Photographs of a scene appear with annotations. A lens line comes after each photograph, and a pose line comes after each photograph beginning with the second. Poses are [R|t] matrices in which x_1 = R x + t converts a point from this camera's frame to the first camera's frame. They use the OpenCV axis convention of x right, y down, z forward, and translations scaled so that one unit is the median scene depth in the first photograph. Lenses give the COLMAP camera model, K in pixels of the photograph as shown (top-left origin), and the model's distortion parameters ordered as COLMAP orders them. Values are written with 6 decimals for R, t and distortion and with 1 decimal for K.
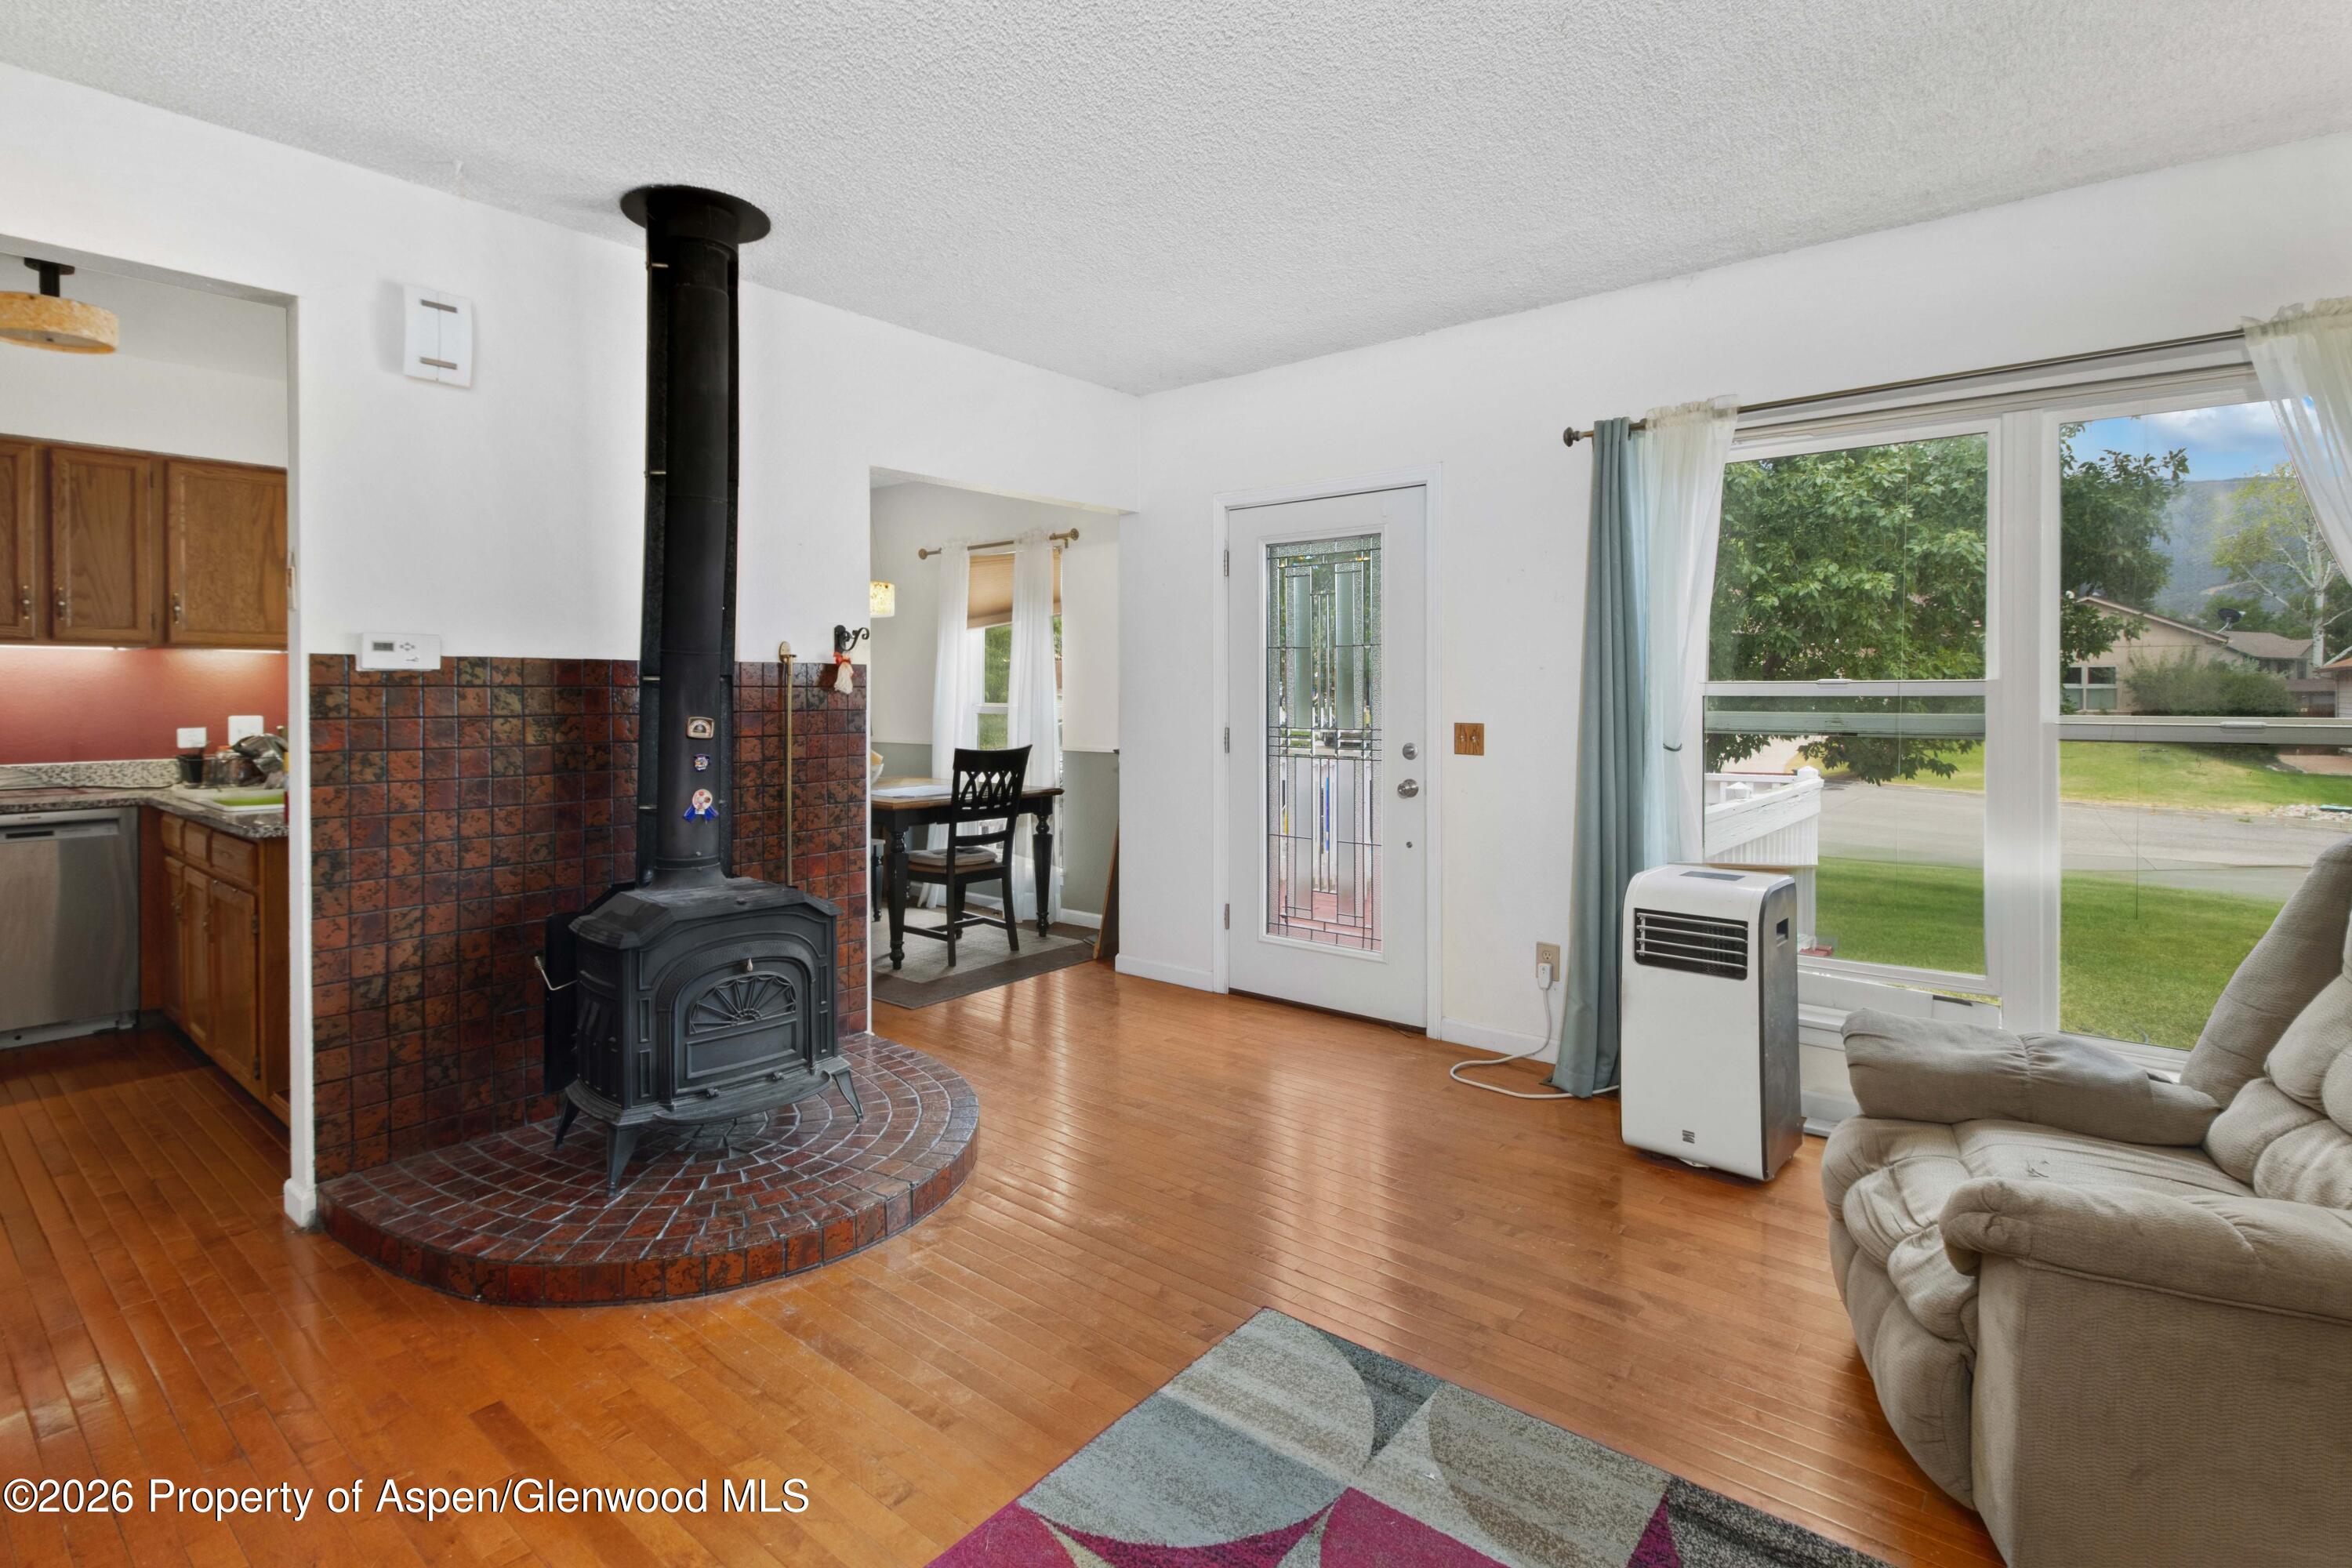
lens RADIAL K [[1139.0, 0, 1101.8], [0, 1139.0, 695.3], [0, 0, 1]] dist [0.003971, -0.000425]
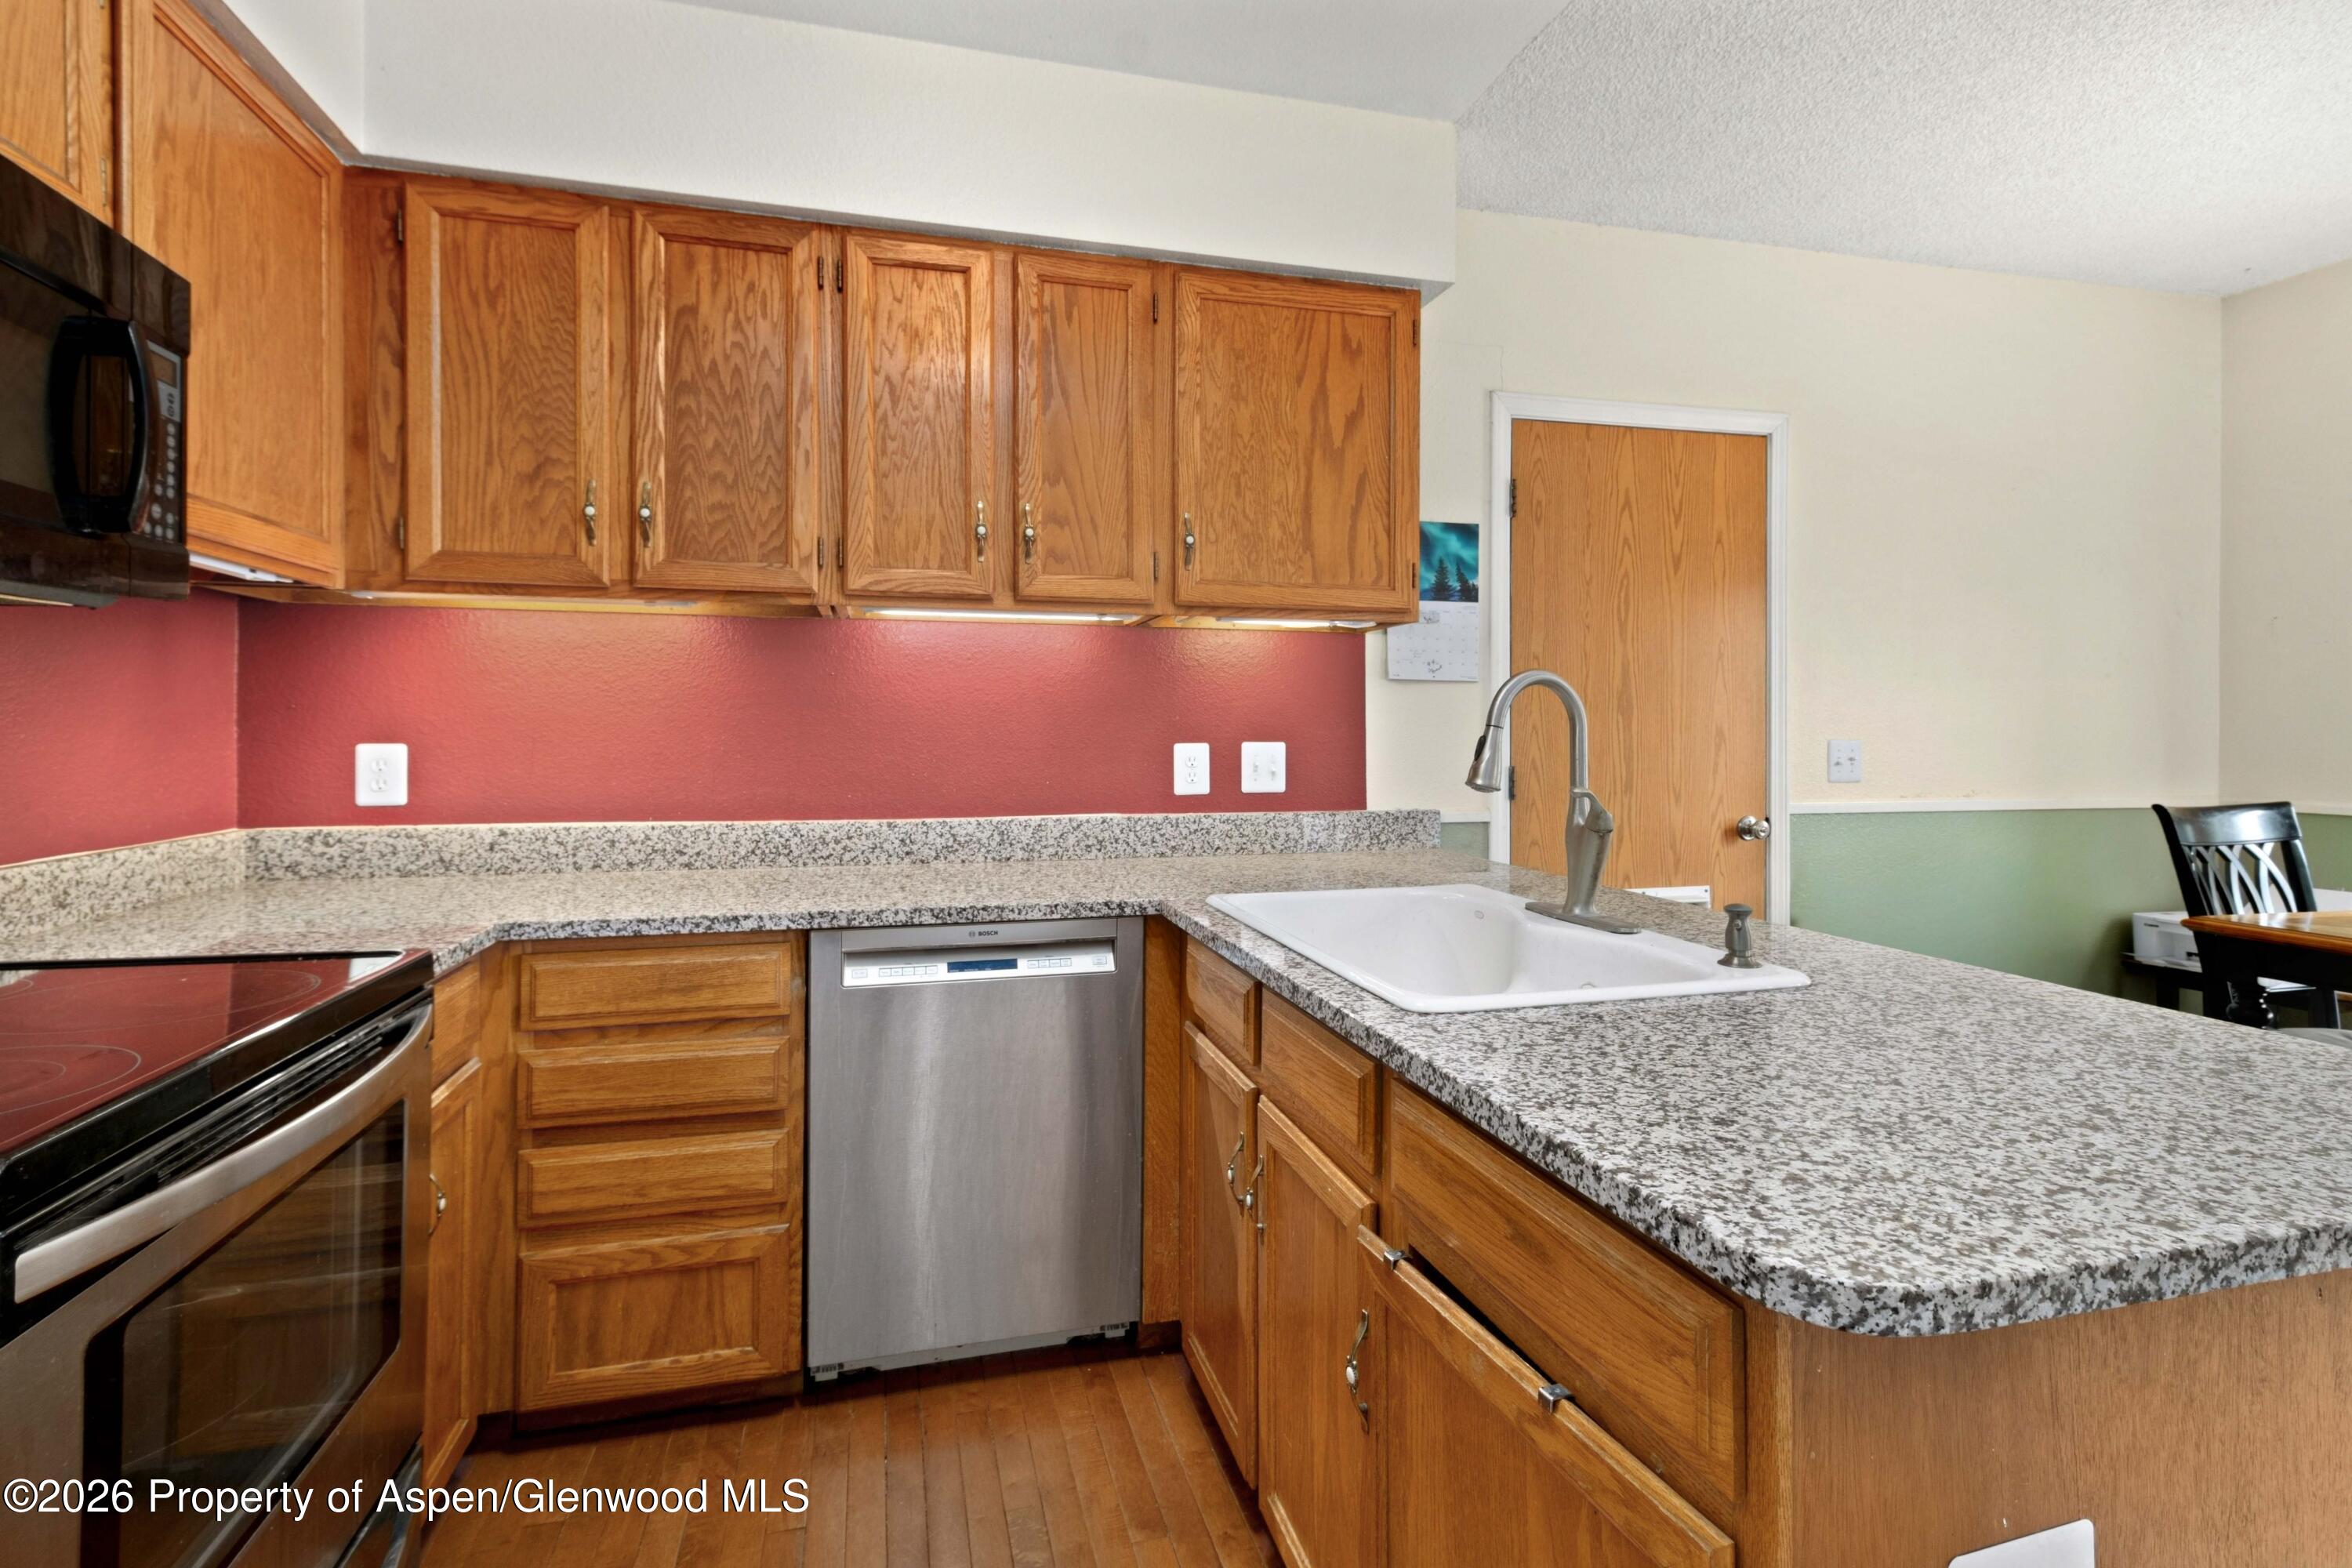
lens RADIAL K [[1139.0, 0, 1240.2], [0, 1139.0, 738.8], [0, 0, 1]] dist [0.003971, -0.000425]
pose [[0.853626, 0.000612, -0.520886, -0.517448], [-0.001655, 0.999997, -0.001537, 0.018957], [0.520884, 0.002174, 0.853625, 0.561850]]
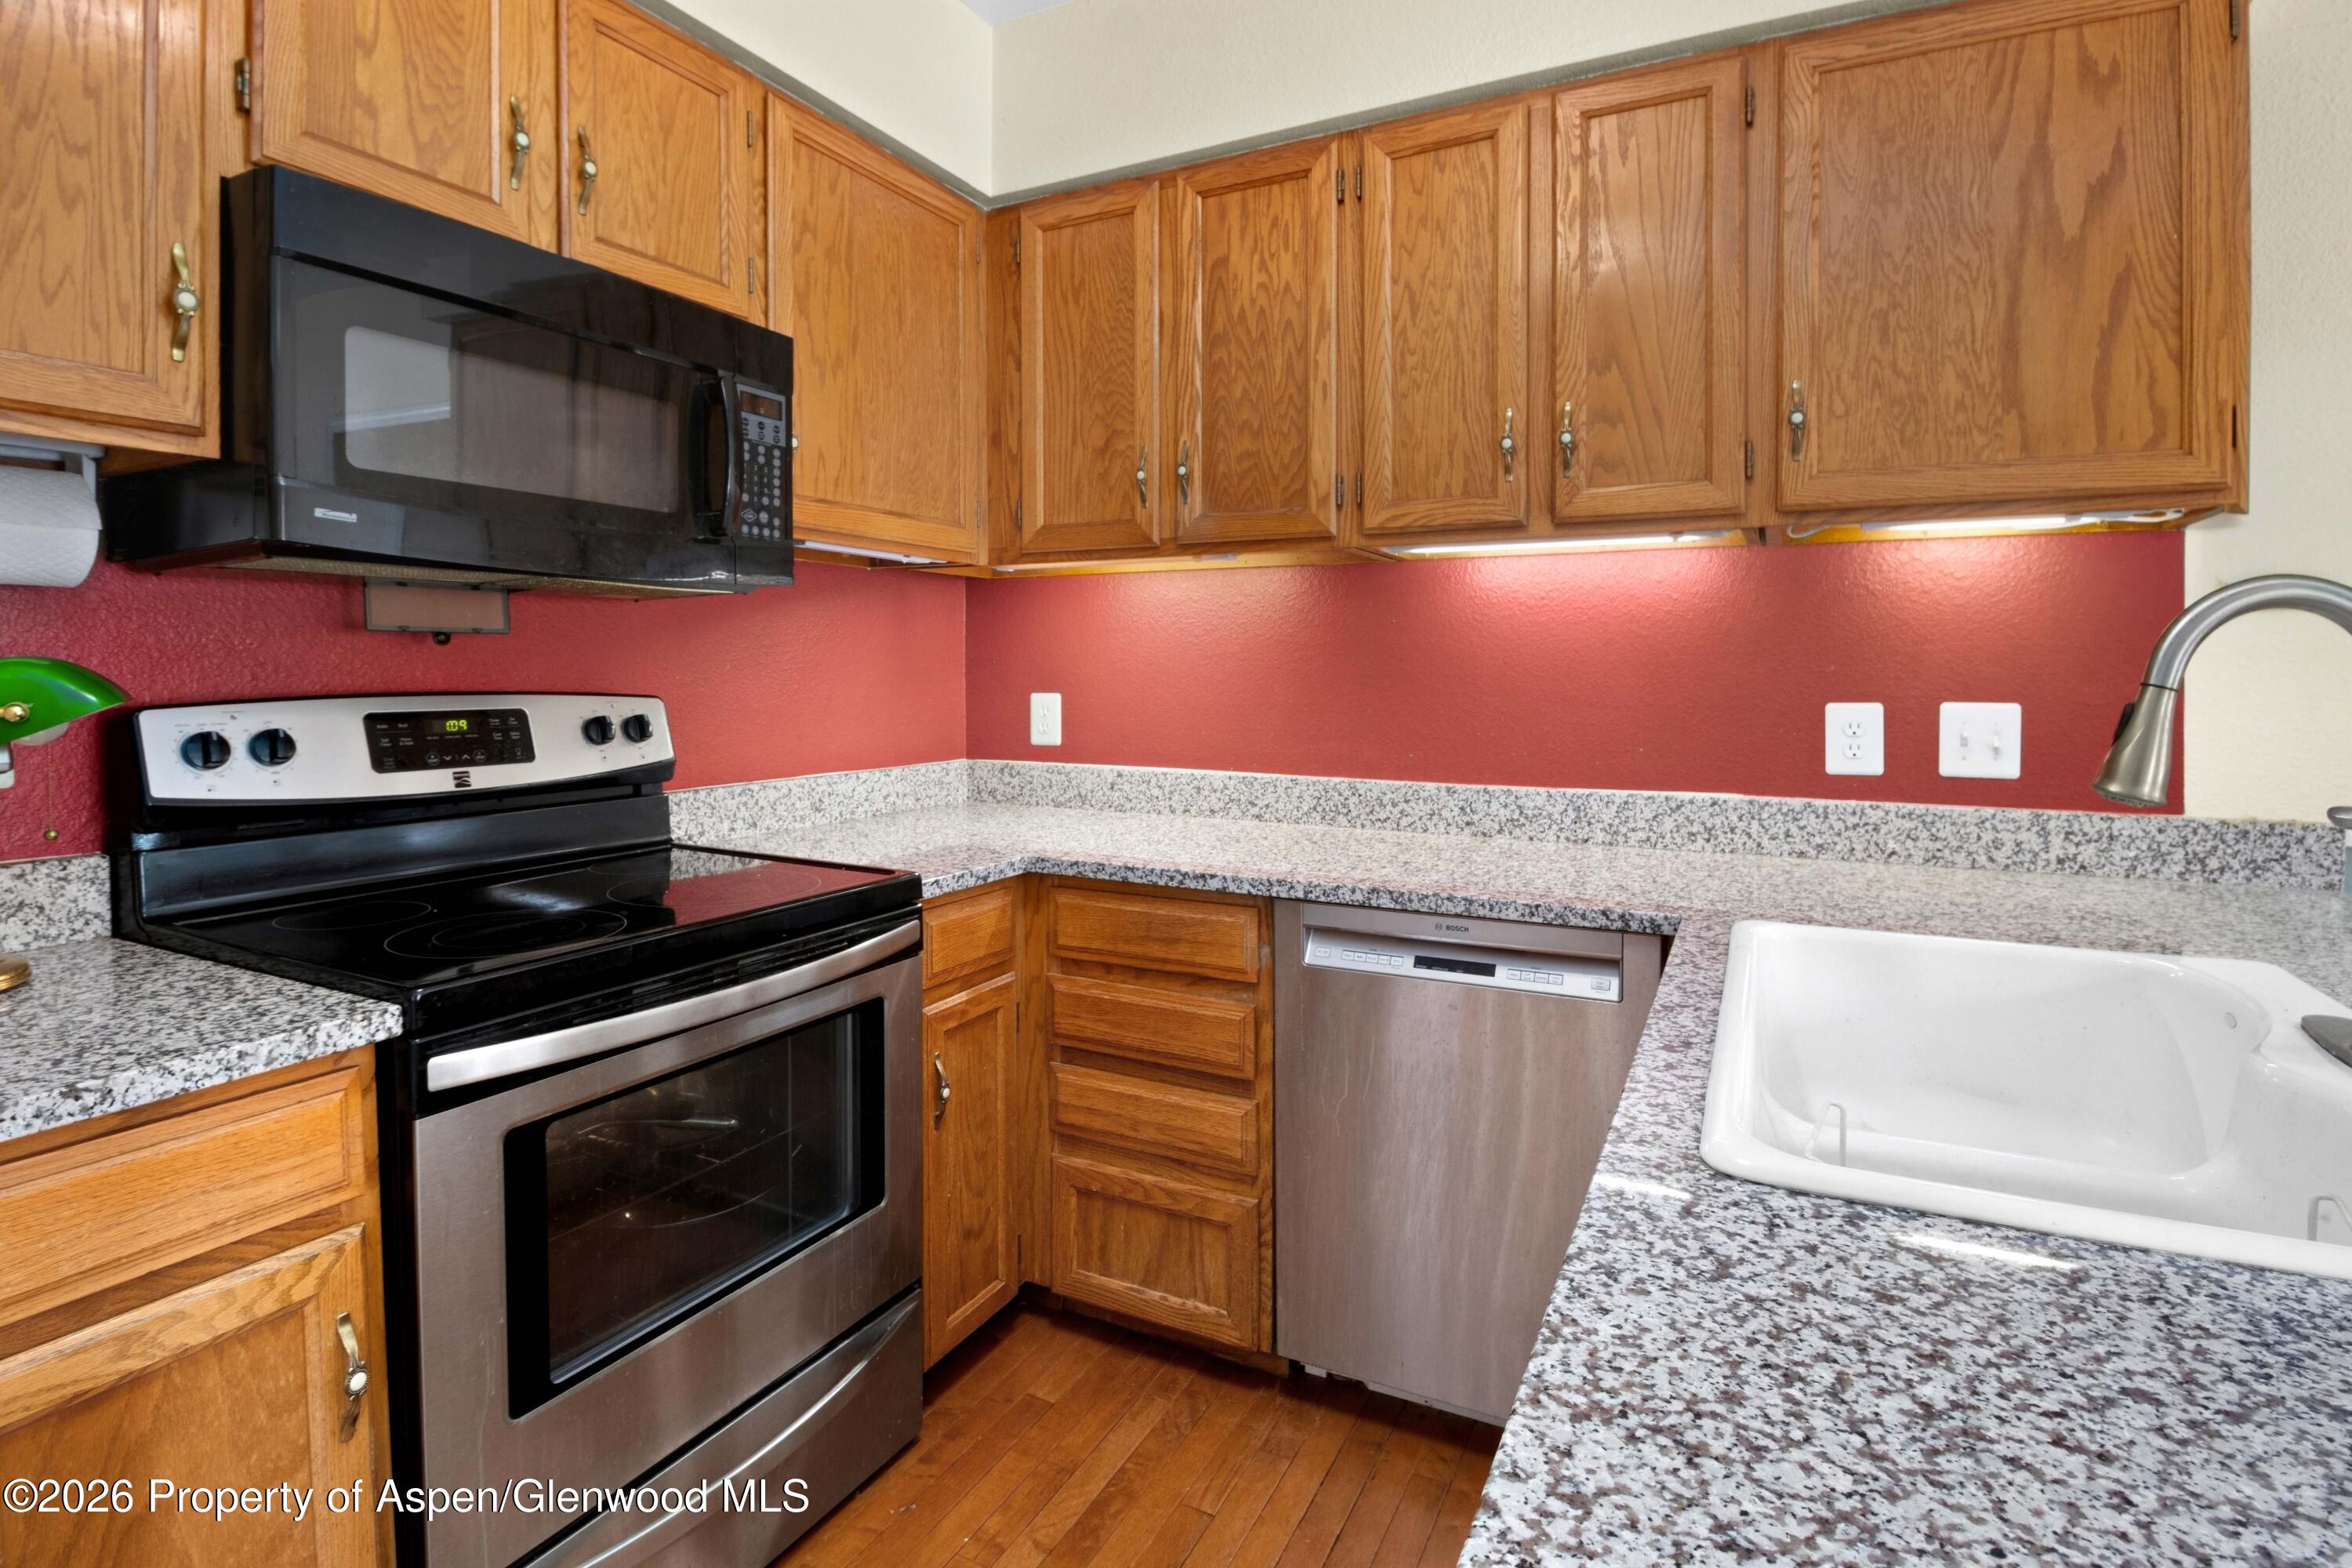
lens RADIAL K [[1206.1, 0, 1143.9], [0, 1206.1, 713.2], [0, 0, 1]] dist [-0.016863, -0.009223]
pose [[0.244894, 0.025500, -0.969214, -0.478509], [-0.008676, 0.999672, 0.024109, 0.015512], [0.969511, 0.002504, 0.245035, 0.700389]]
